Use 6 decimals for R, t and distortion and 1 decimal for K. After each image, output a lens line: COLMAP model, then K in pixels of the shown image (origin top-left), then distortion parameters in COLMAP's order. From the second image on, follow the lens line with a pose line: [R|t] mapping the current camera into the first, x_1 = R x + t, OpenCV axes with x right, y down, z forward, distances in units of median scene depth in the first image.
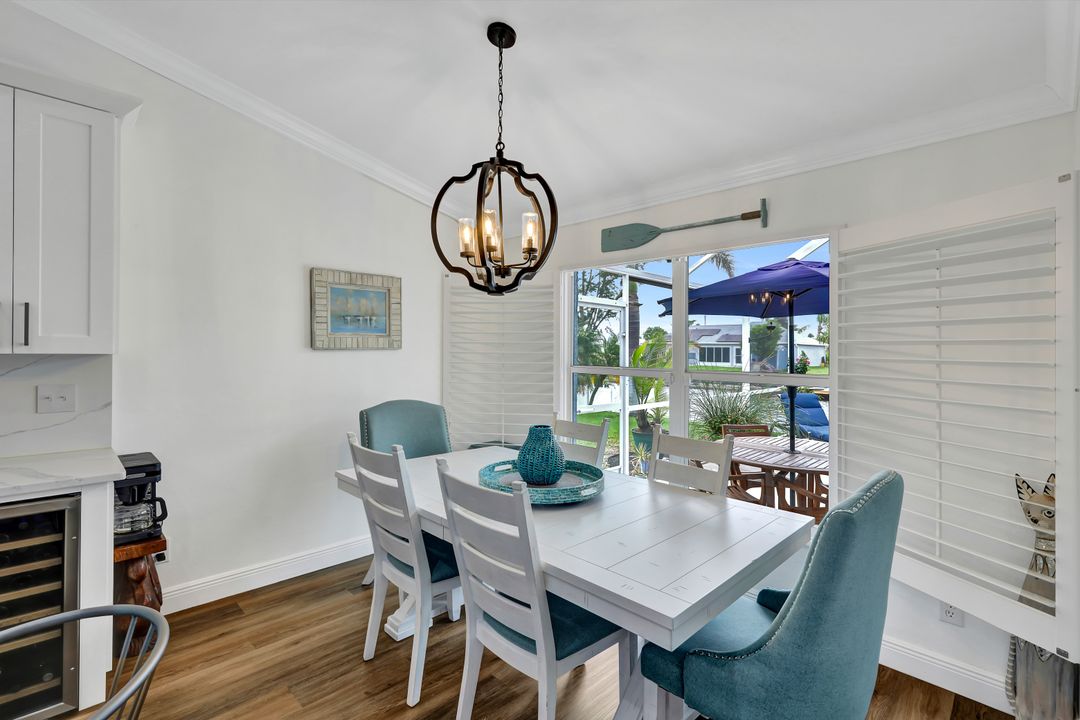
lens RADIAL K [[490.4, 0, 519.1], [0, 490.4, 360.2], [0, 0, 1]] dist [-0.000941, -0.000042]
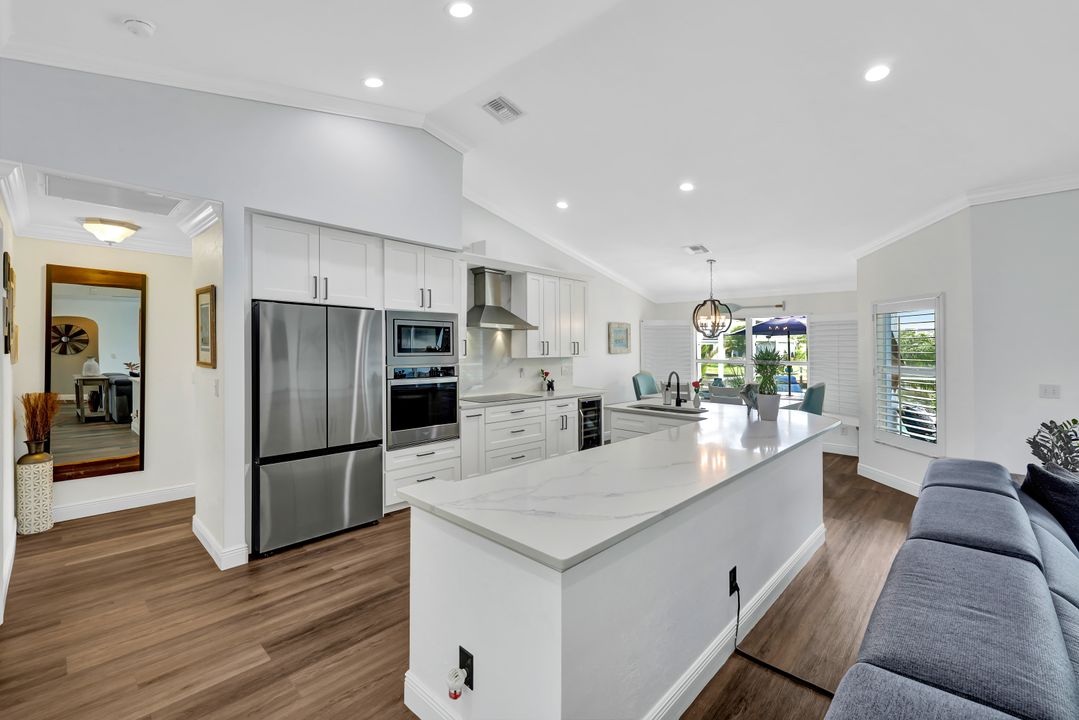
lens RADIAL K [[455.6, 0, 542.9], [0, 455.6, 356.4], [0, 0, 1]] dist [0.000154, -0.000045]
pose [[0.998872, -0.014964, 0.045066, -0.920315], [0.015246, 0.999866, -0.005925, -0.001162], [-0.044971, 0.006606, 0.998966, -1.430260]]
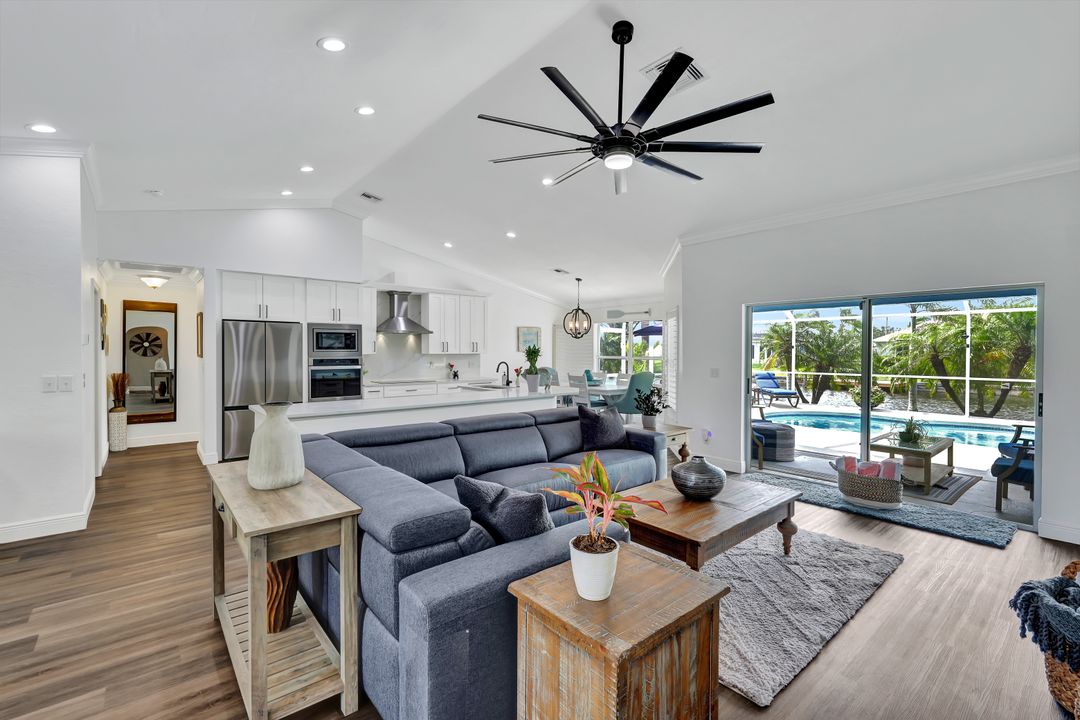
lens RADIAL K [[466.0, 0, 530.0], [0, 466.0, 360.3], [0, 0, 1]] dist [-0.000454, -0.000001]
pose [[0.996149, -0.018191, -0.085765, -0.083077], [0.017698, 0.999822, -0.006503, 0.057829], [0.085869, 0.004960, 0.996294, -2.185729]]
